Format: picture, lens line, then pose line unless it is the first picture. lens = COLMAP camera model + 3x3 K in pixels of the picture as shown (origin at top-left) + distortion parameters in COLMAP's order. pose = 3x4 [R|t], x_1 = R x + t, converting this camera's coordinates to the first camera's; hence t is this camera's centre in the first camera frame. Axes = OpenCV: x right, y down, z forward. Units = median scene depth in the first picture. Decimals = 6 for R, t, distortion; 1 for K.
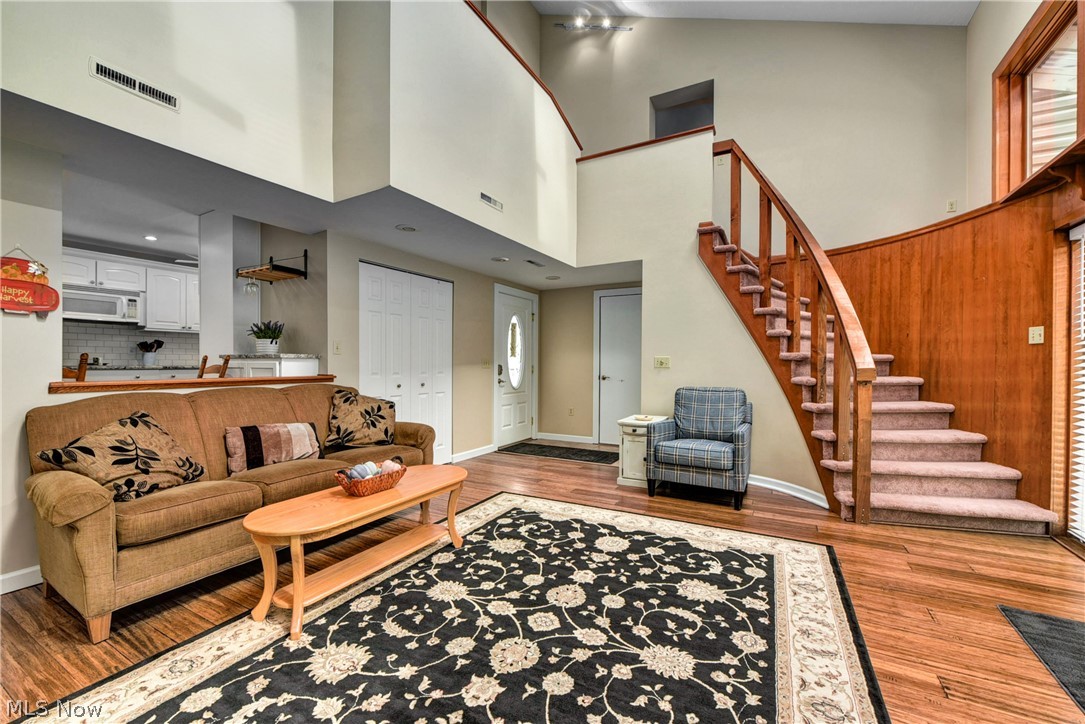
lens RADIAL K [[434.2, 0, 540.8], [0, 434.2, 368.2], [0, 0, 1]] dist [-0.008822, -0.000297]
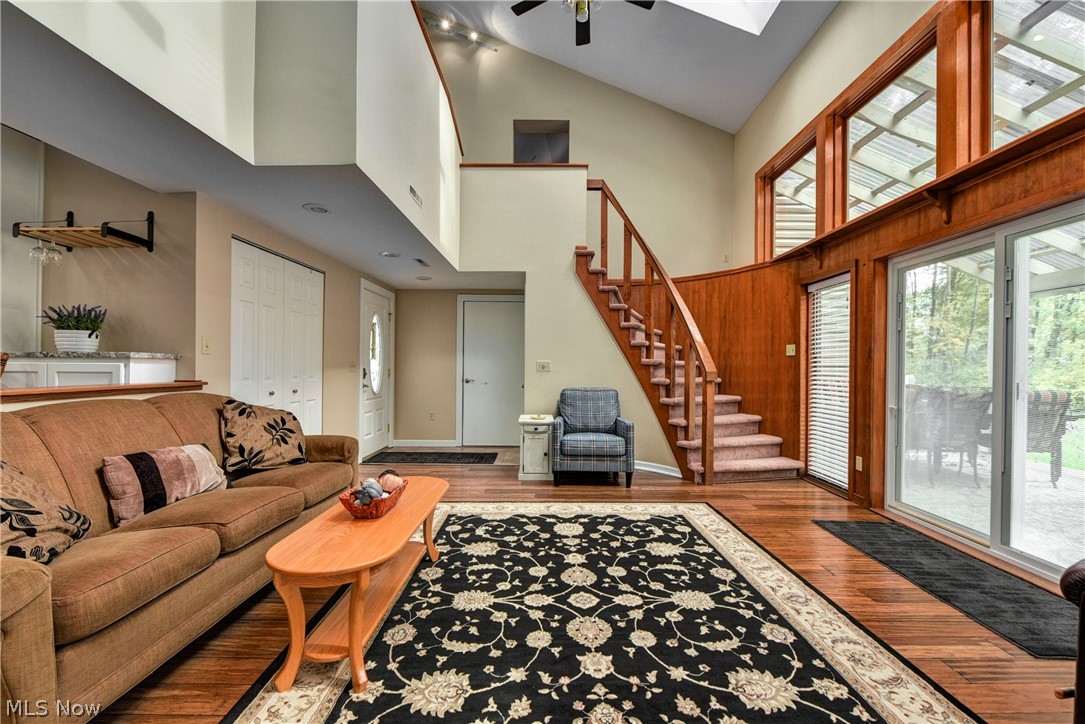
lens RADIAL K [[434.2, 0, 543.4], [0, 434.2, 368.4], [0, 0, 1]] dist [-0.008822, -0.000297]
pose [[0.877253, 0.001803, 0.480024, -0.354191], [0.001529, 0.999977, -0.006551, -0.000847], [-0.480025, 0.006480, 0.877231, 0.041097]]
